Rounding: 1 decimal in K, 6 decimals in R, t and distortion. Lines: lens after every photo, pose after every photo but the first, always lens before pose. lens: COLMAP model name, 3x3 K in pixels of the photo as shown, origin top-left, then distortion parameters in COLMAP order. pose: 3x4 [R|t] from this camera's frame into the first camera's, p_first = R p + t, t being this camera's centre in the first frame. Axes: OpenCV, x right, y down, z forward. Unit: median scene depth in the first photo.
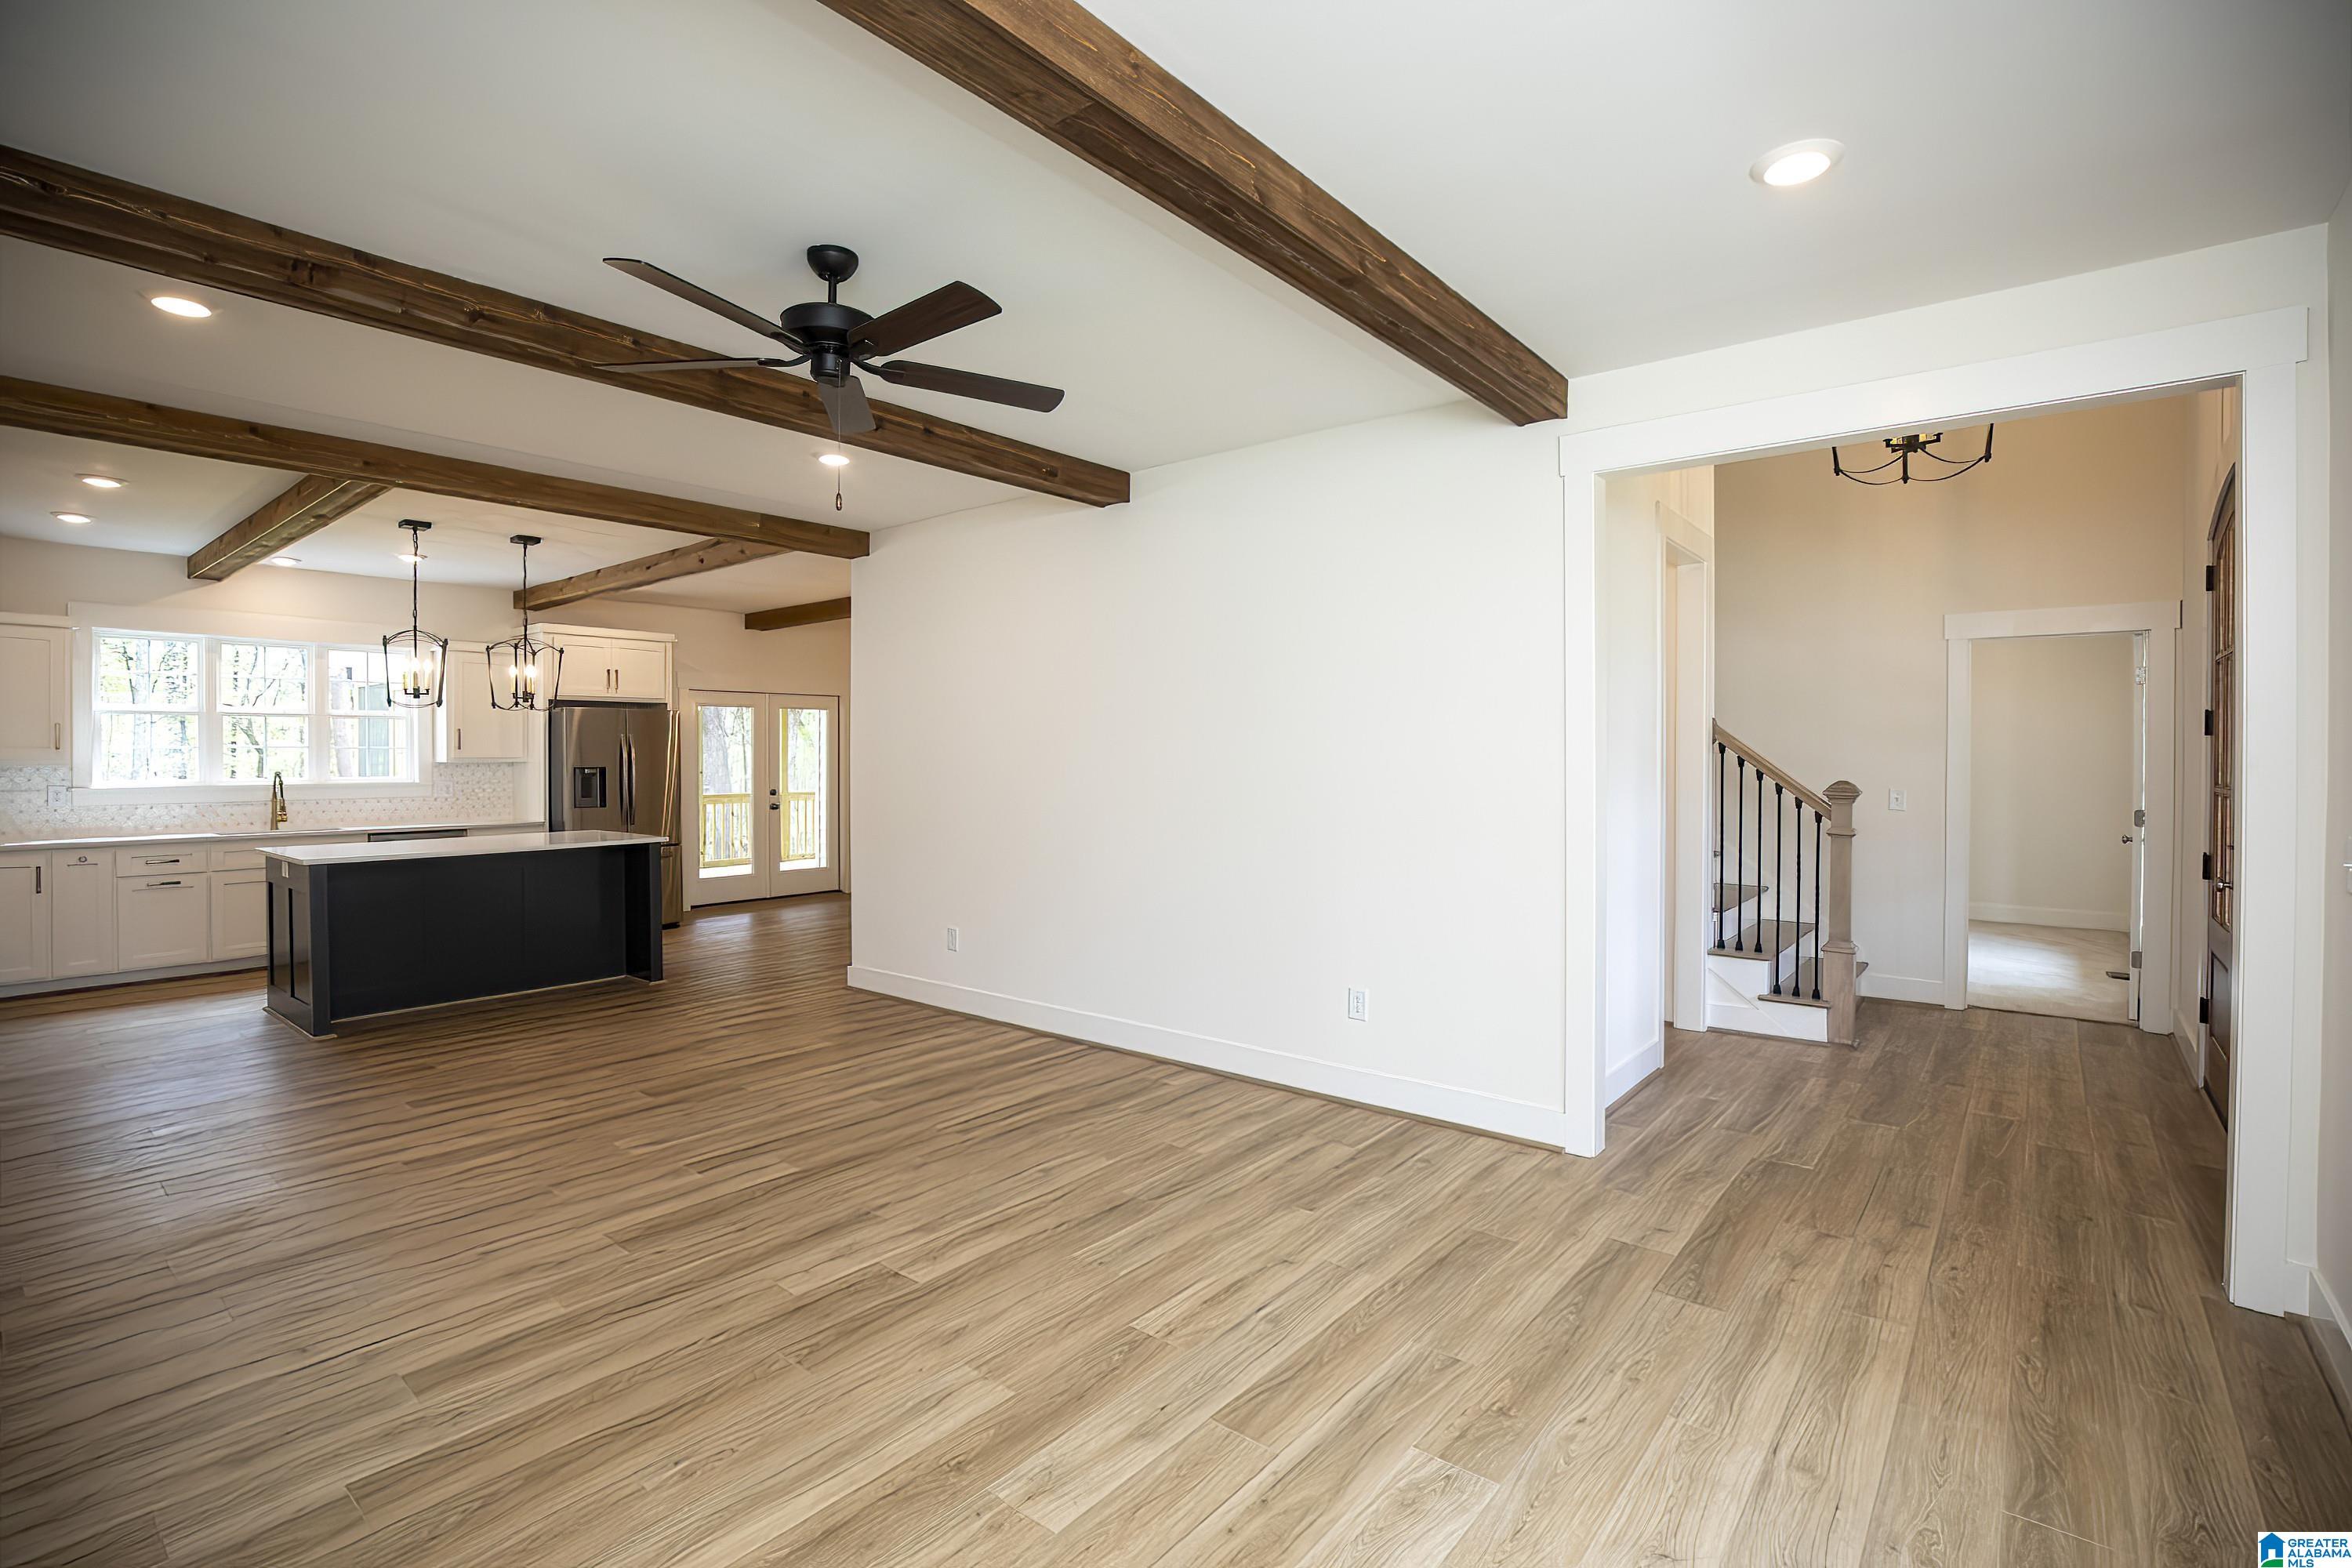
lens RADIAL K [[1067.1, 0, 1180.5], [0, 1067.1, 770.4], [0, 0, 1]] dist [-0.023028, 0.001169]
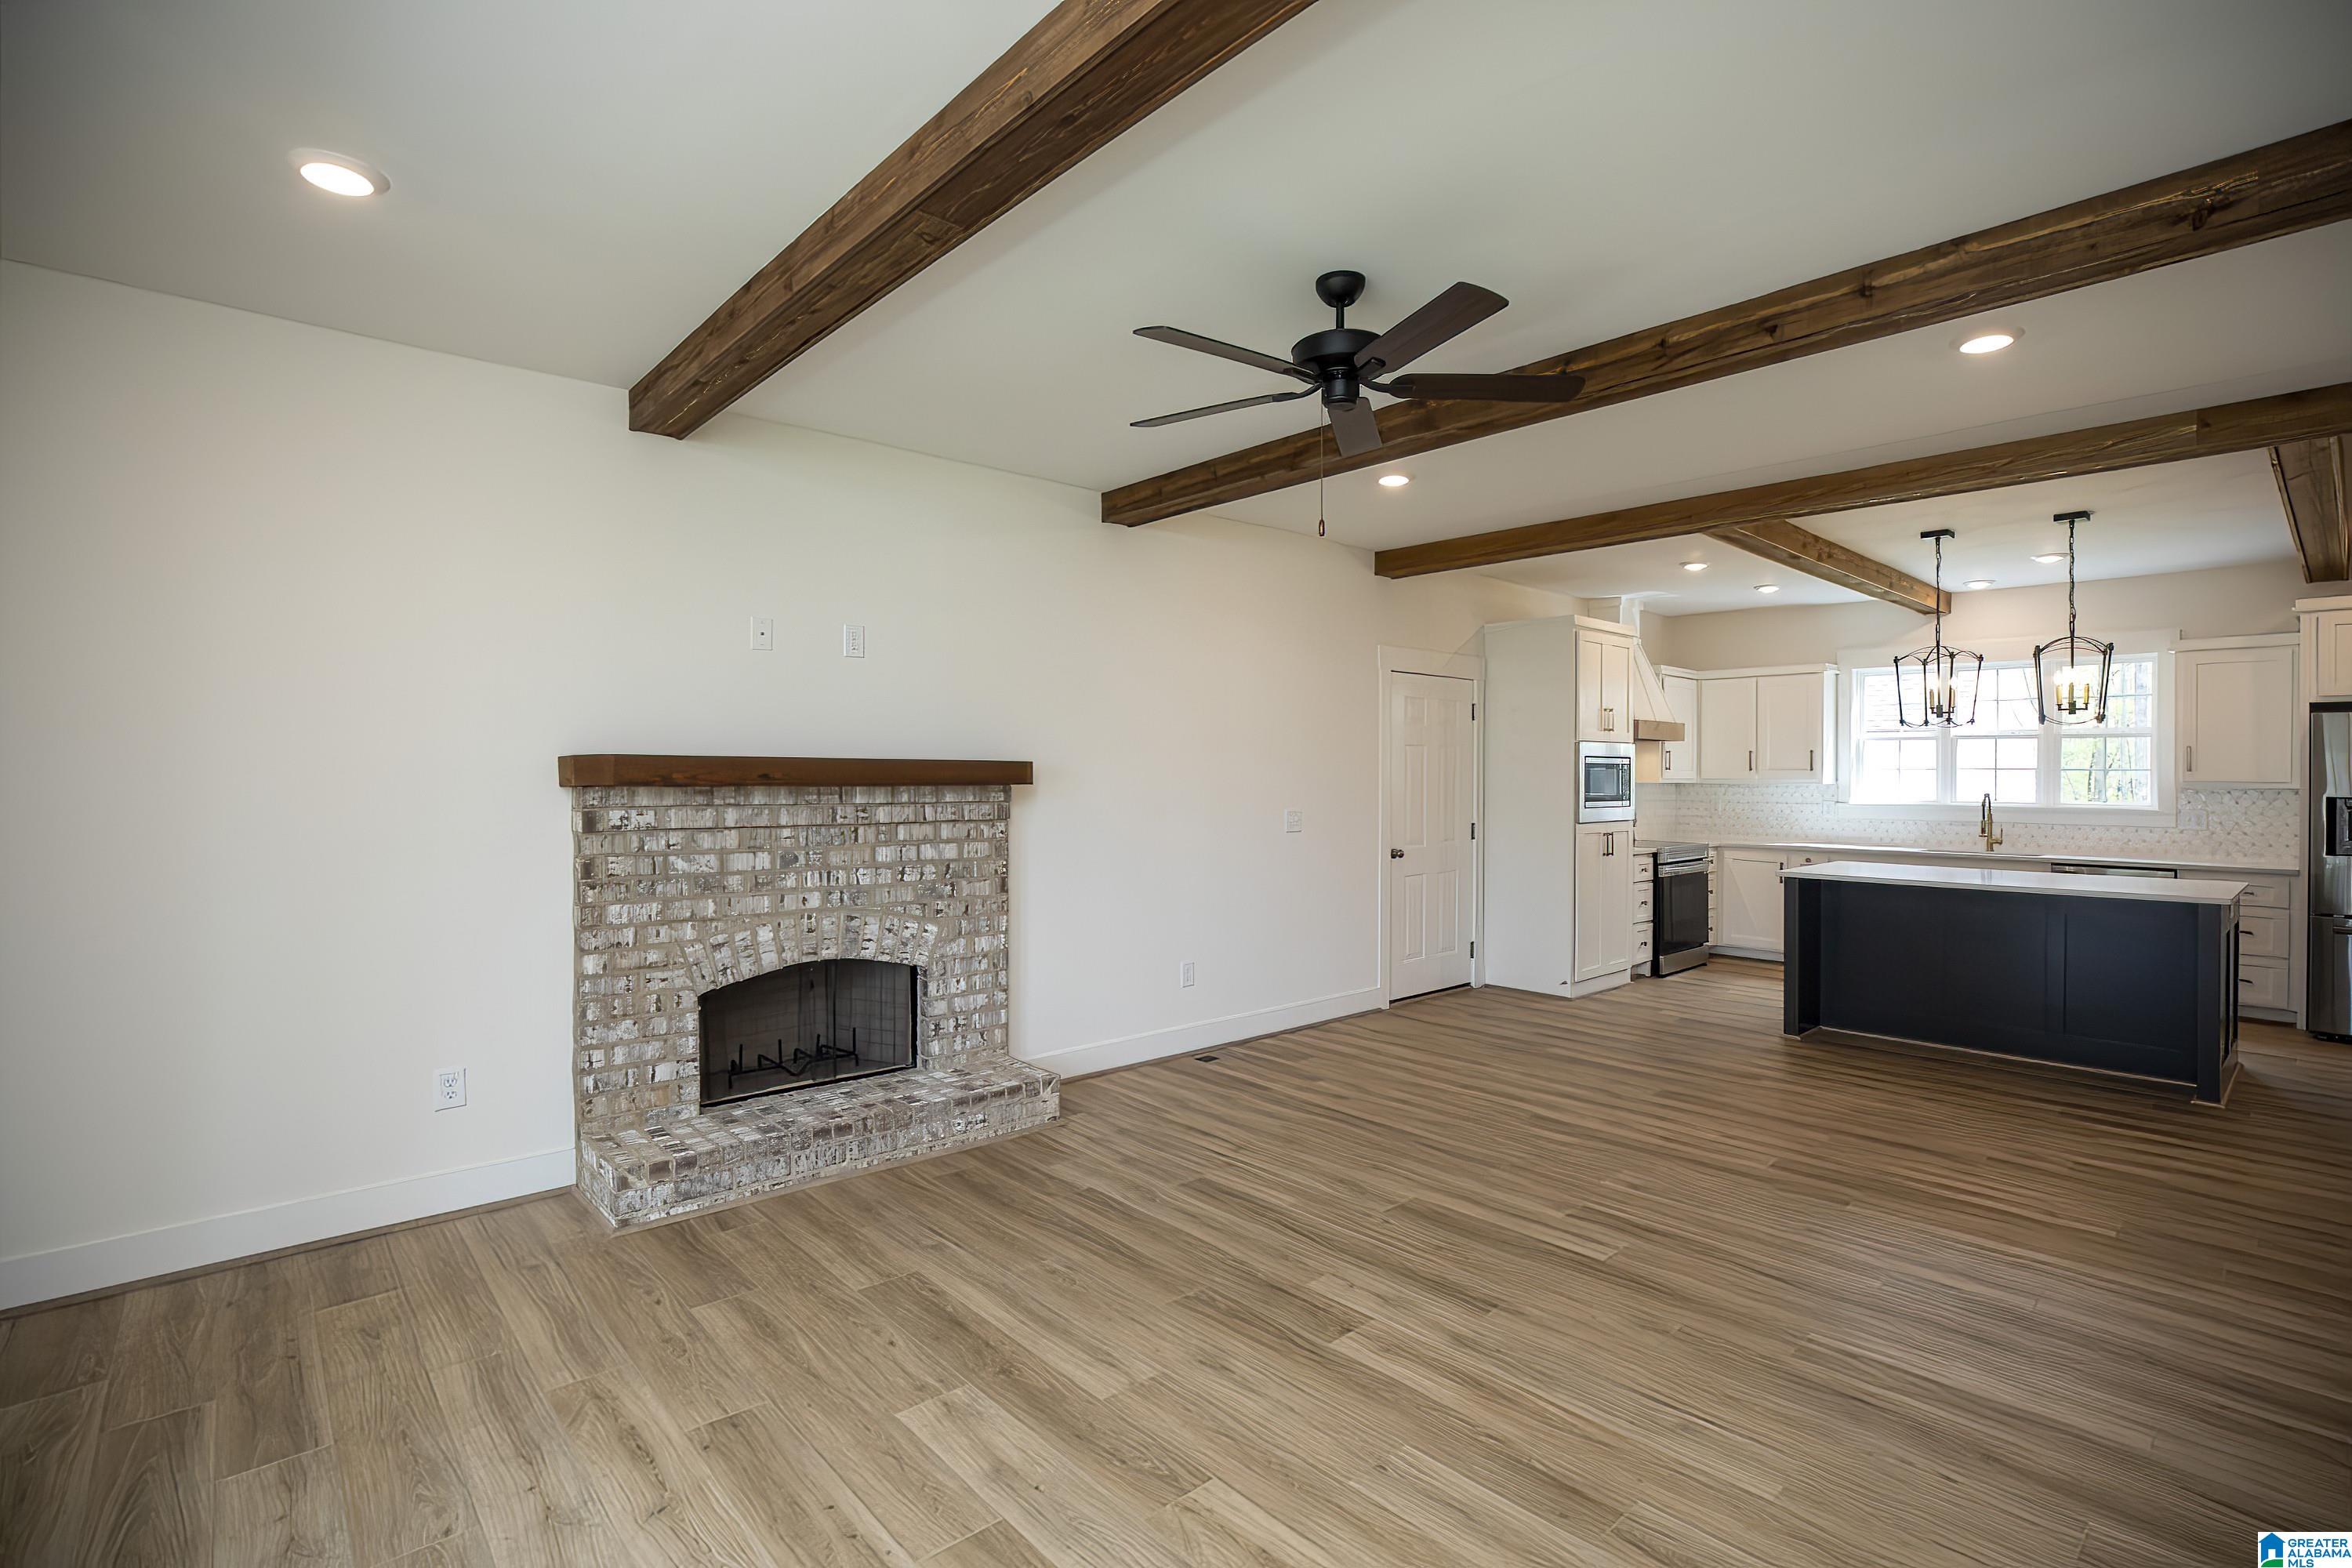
lens RADIAL K [[1089.9, 0, 1176.0], [0, 1089.9, 784.0], [0, 0, 1]] dist [-0.021826, 0.000485]
pose [[-0.148592, 0.010058, -0.988847, 0.319039], [-0.017290, 0.999769, 0.012767, -0.008736], [0.988747, 0.018994, -0.148383, 0.447964]]
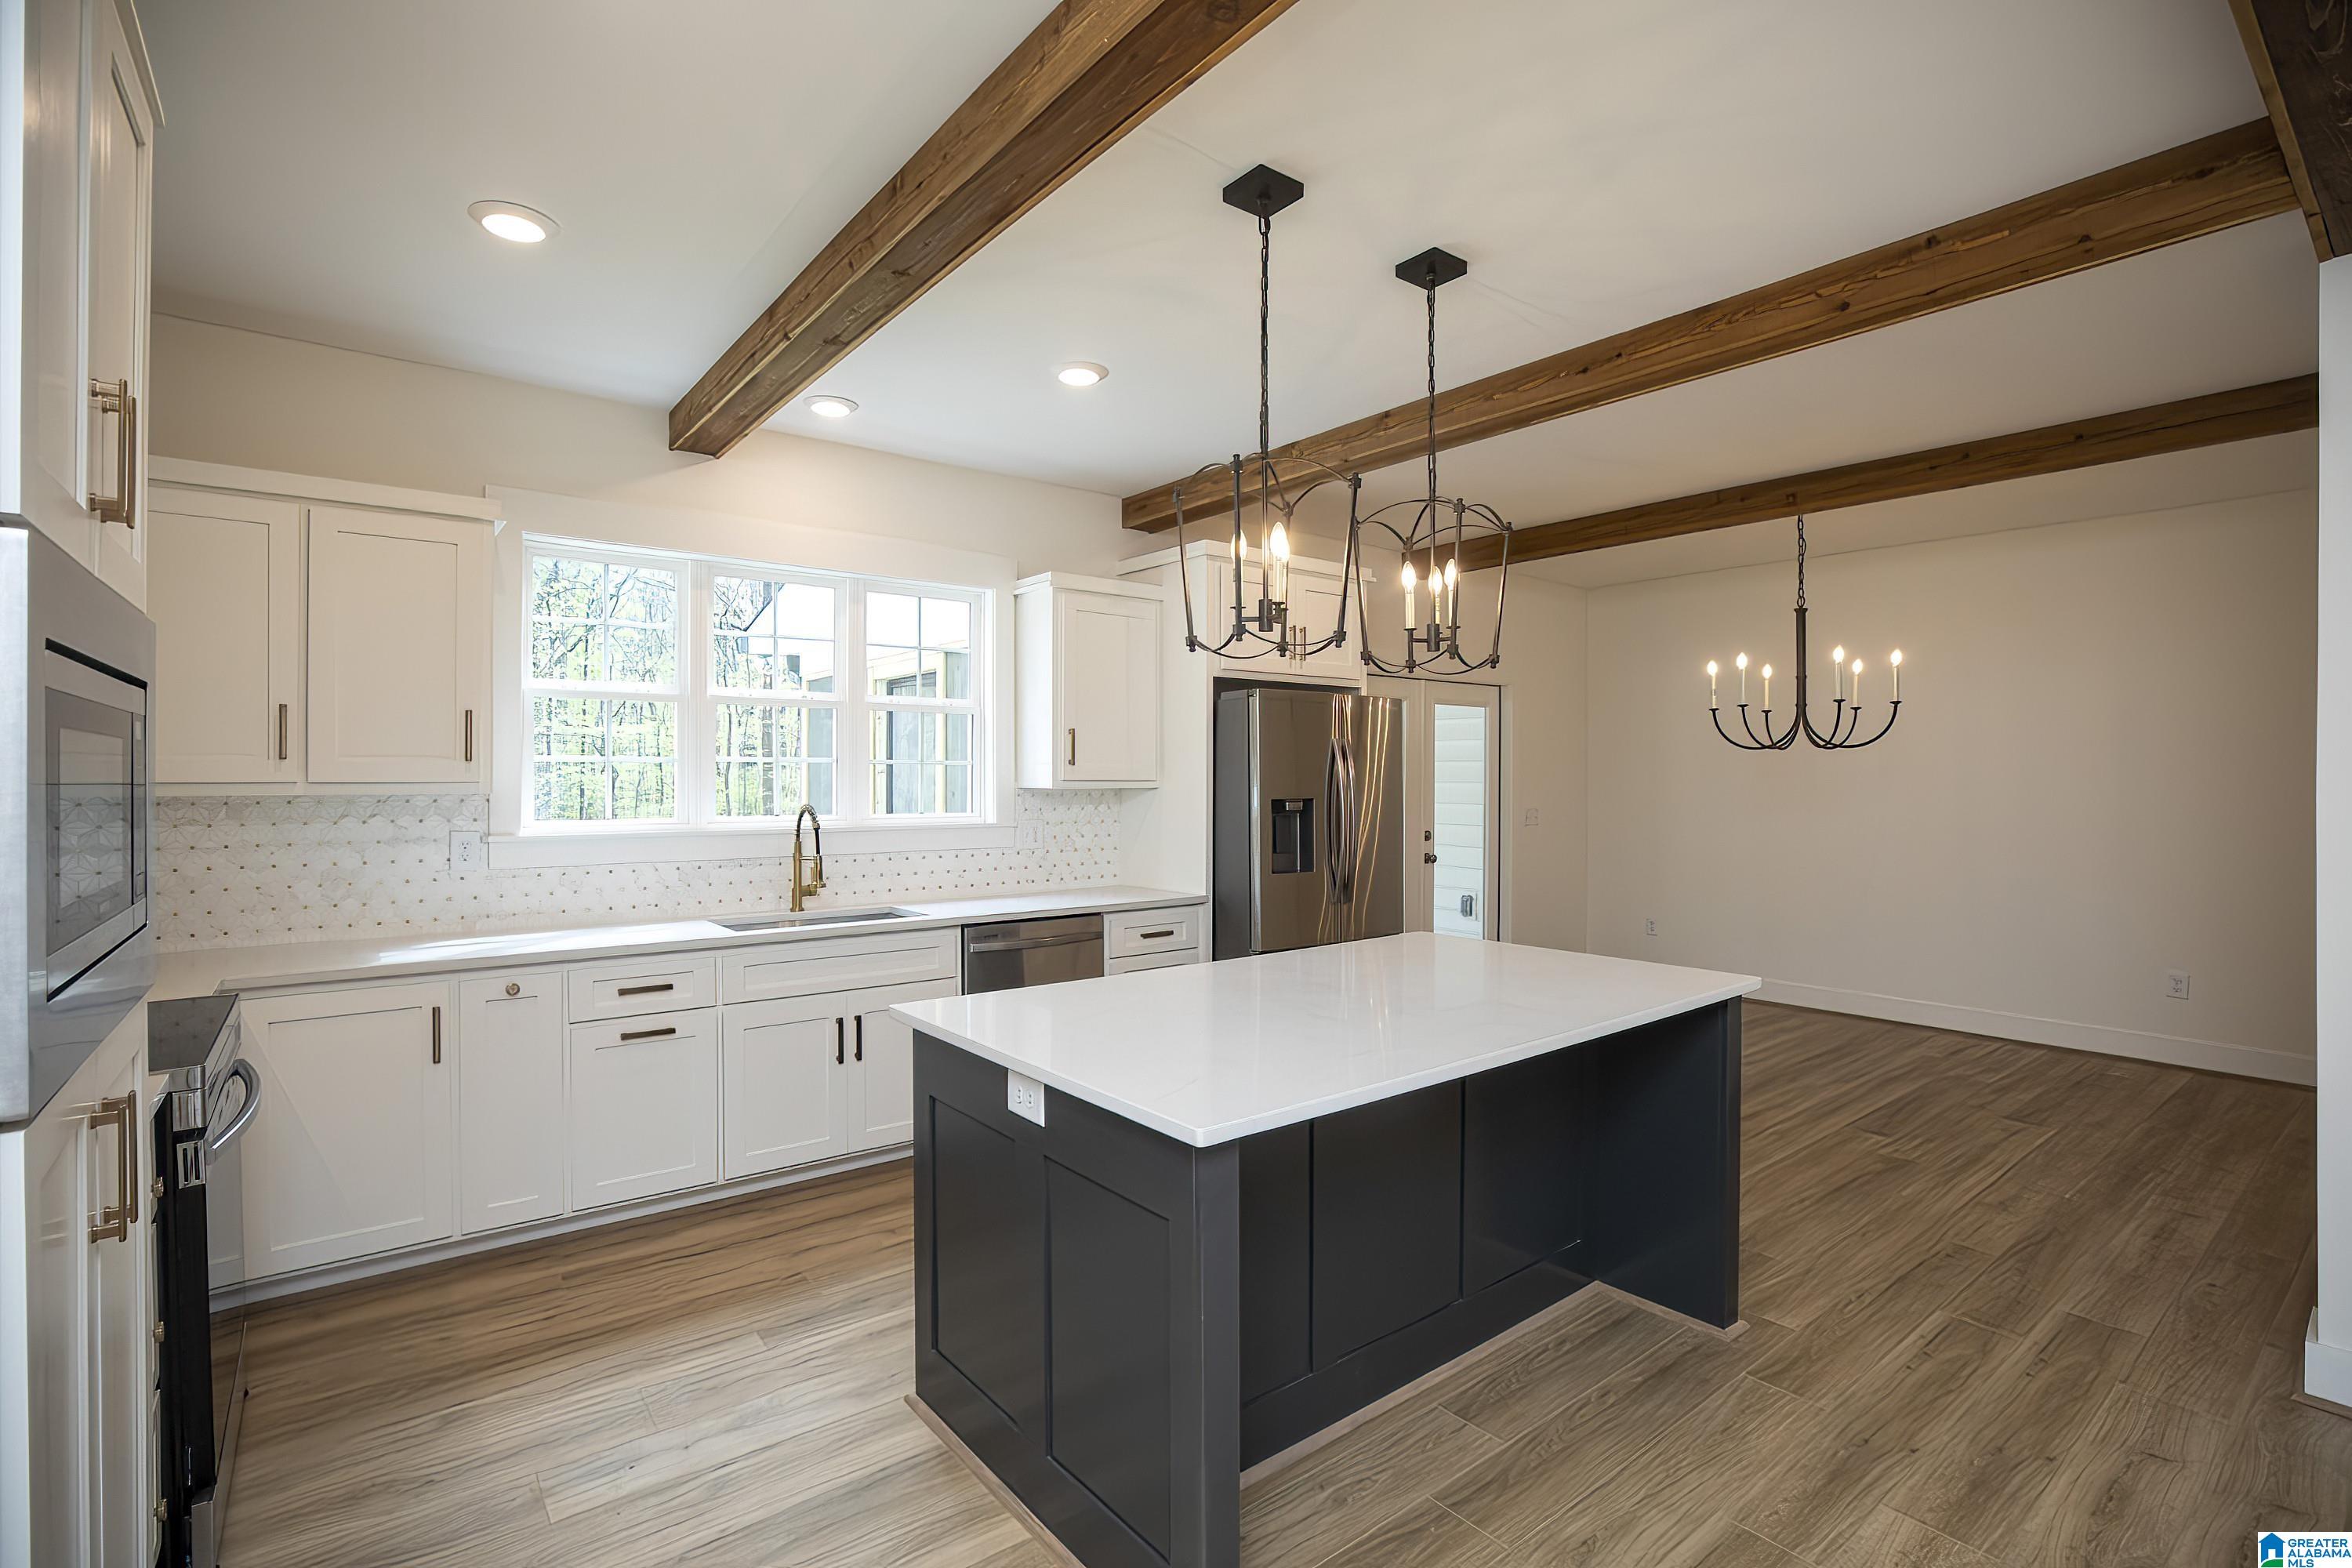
lens RADIAL K [[1089.9, 0, 1176.0], [0, 1089.9, 784.0], [0, 0, 1]] dist [-0.021826, 0.000485]
pose [[0.975198, 0.006656, -0.221233, -0.643415], [-0.007652, 0.999964, -0.003648, -0.010538], [0.221201, 0.005251, 0.975214, 0.577758]]
